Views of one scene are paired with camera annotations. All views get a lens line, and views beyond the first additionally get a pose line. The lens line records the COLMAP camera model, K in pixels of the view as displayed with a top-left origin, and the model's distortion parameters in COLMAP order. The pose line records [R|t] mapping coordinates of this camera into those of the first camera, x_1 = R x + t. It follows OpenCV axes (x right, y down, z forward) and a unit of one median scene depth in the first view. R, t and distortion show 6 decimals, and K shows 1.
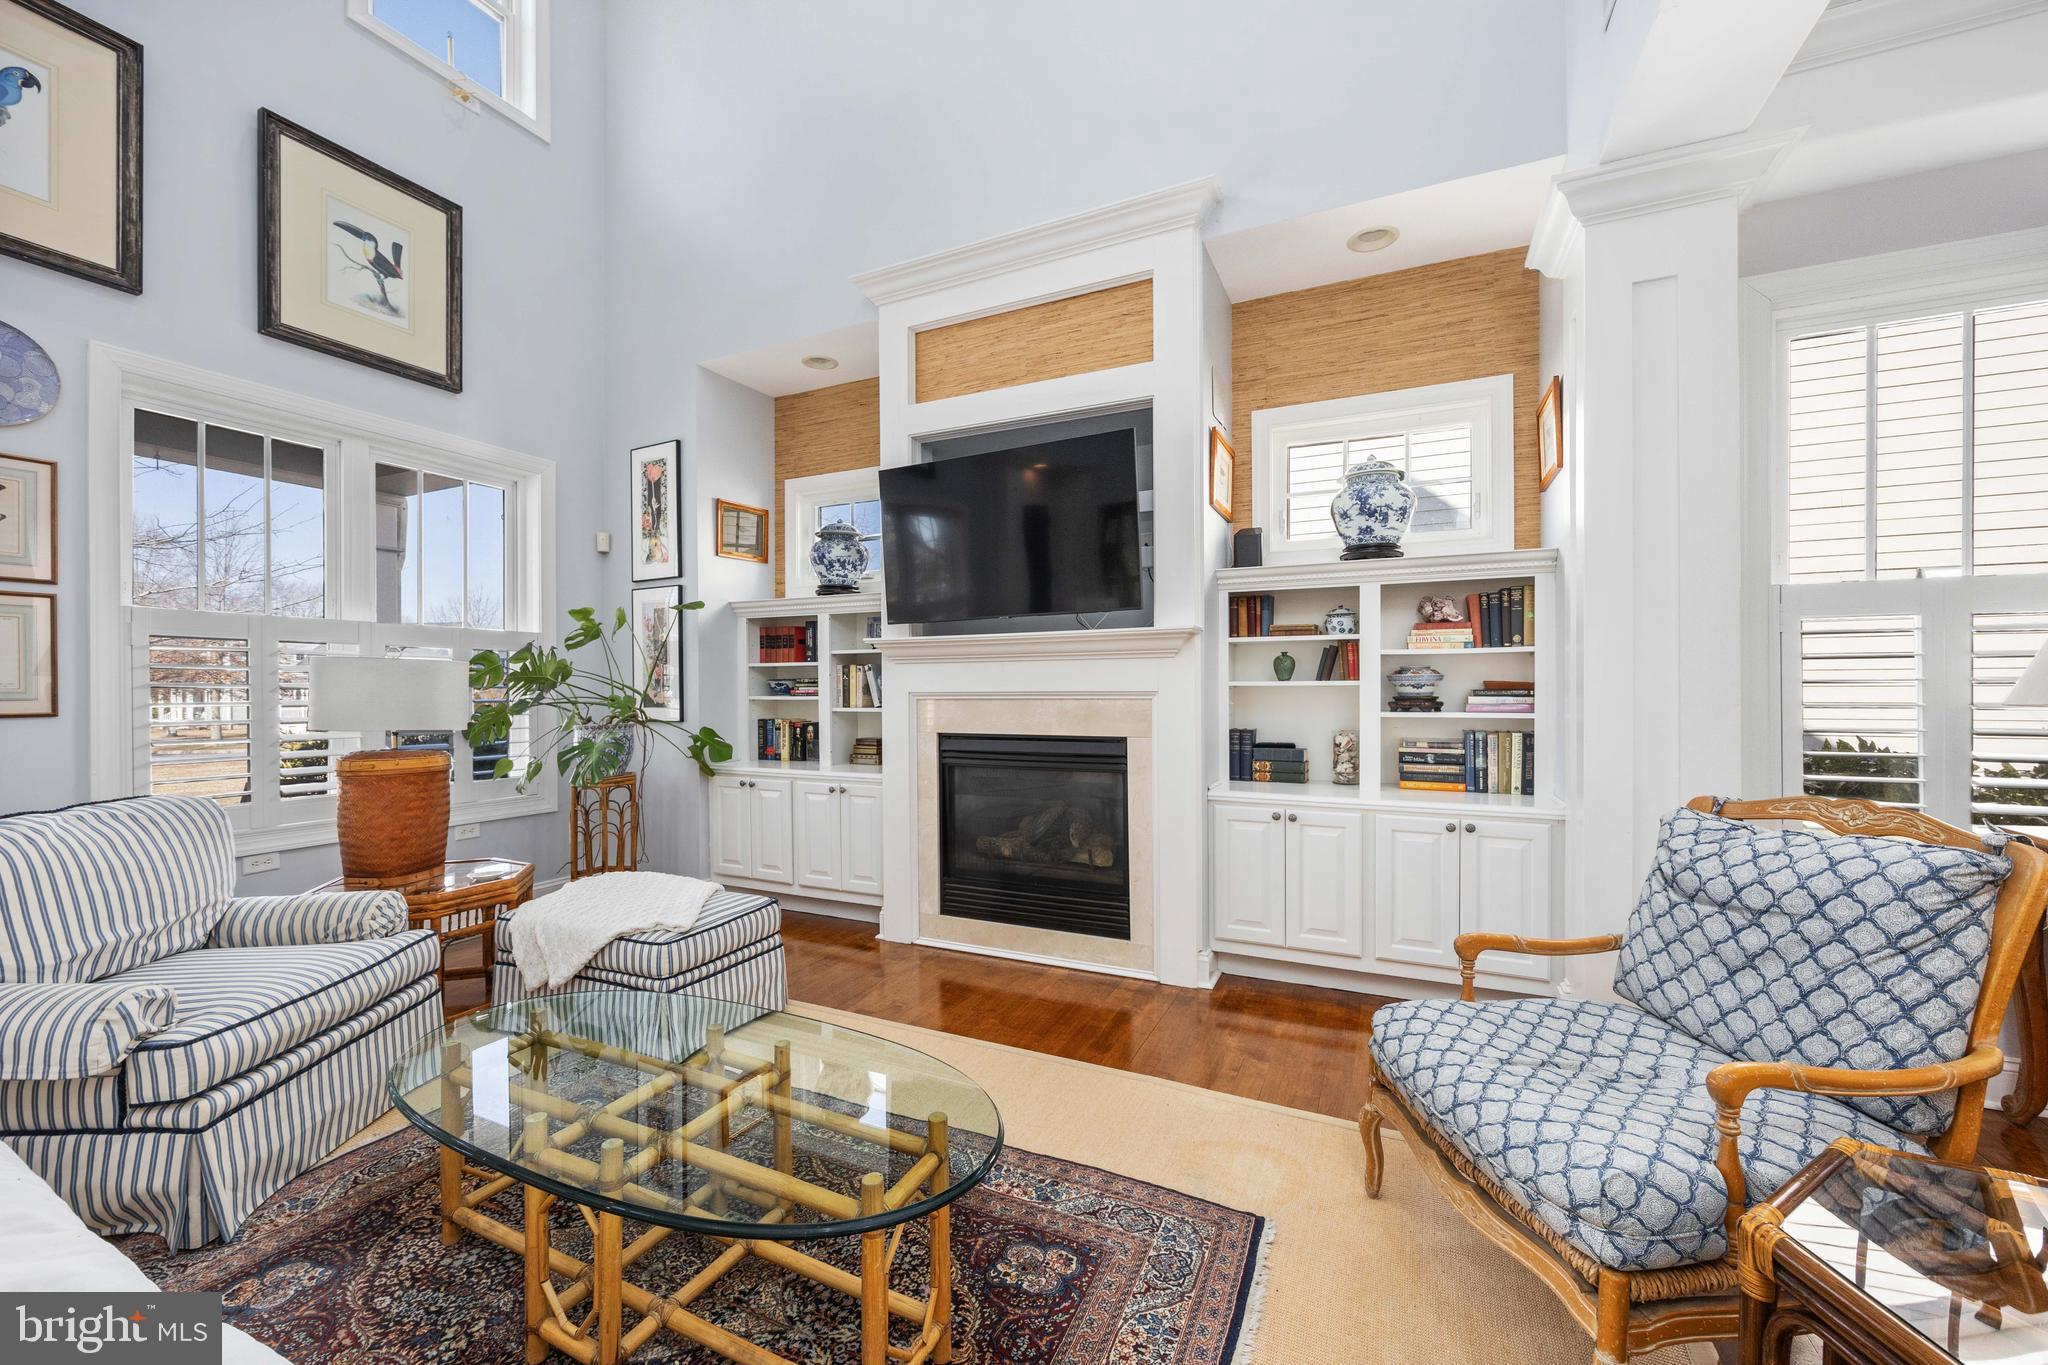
lens RADIAL K [[784.2, 0, 1037.3], [0, 784.2, 688.0], [0, 0, 1]] dist [-0.001183, -0.000136]
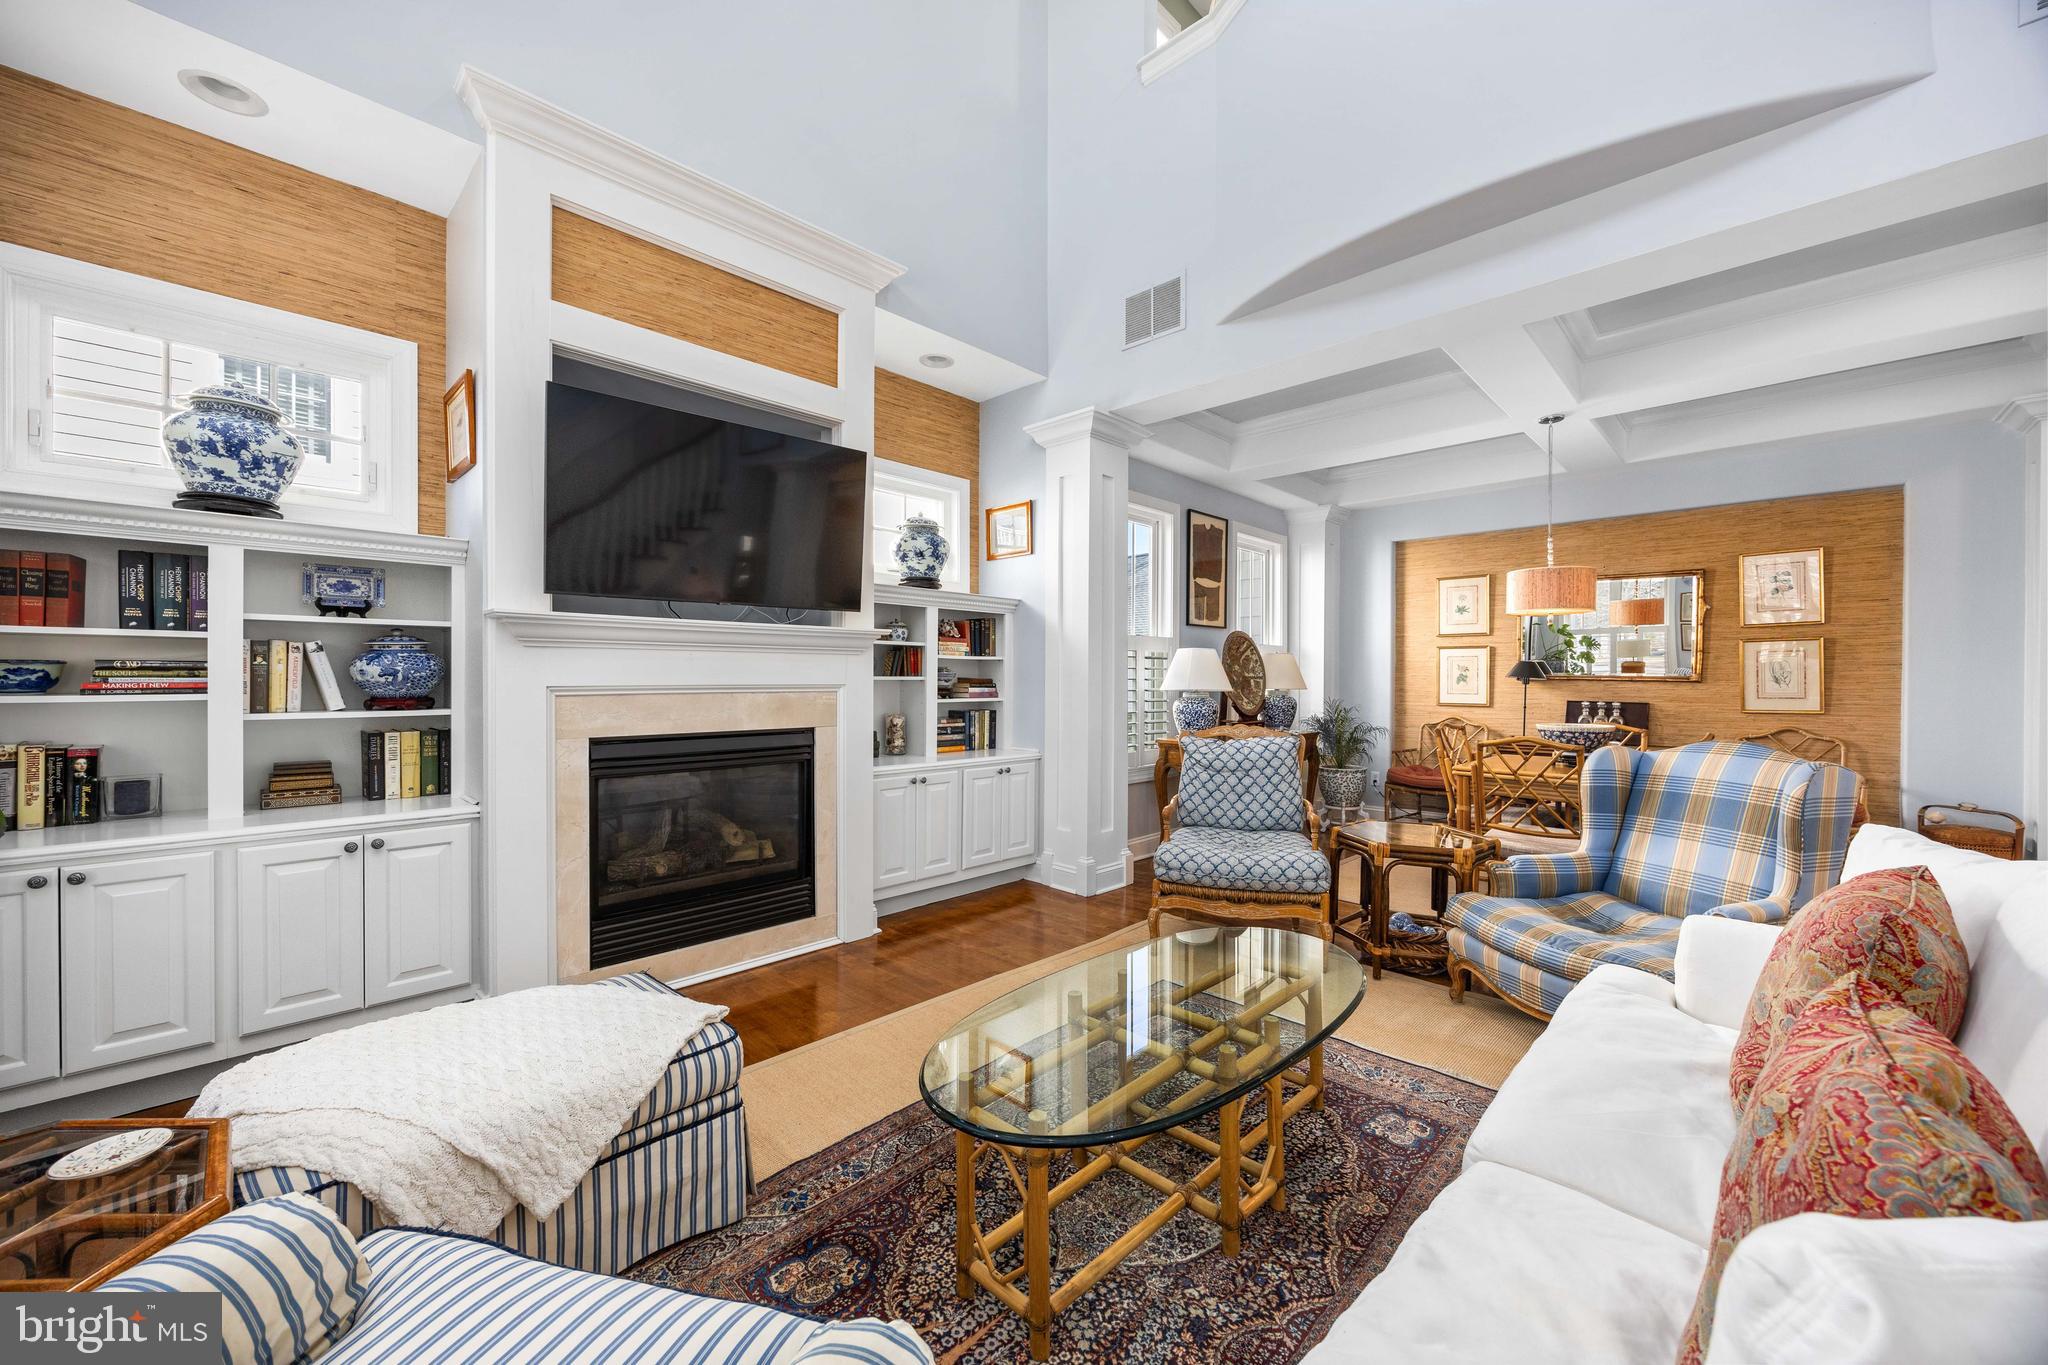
lens RADIAL K [[784.2, 0, 1030.1], [0, 784.2, 679.7], [0, 0, 1]] dist [-0.001183, -0.000136]
pose [[0.338965, 0.005787, 0.940781, -0.802429], [-0.001427, 0.999983, -0.005637, 0.003210], [-0.940798, 0.000568, 0.338968, 0.362128]]
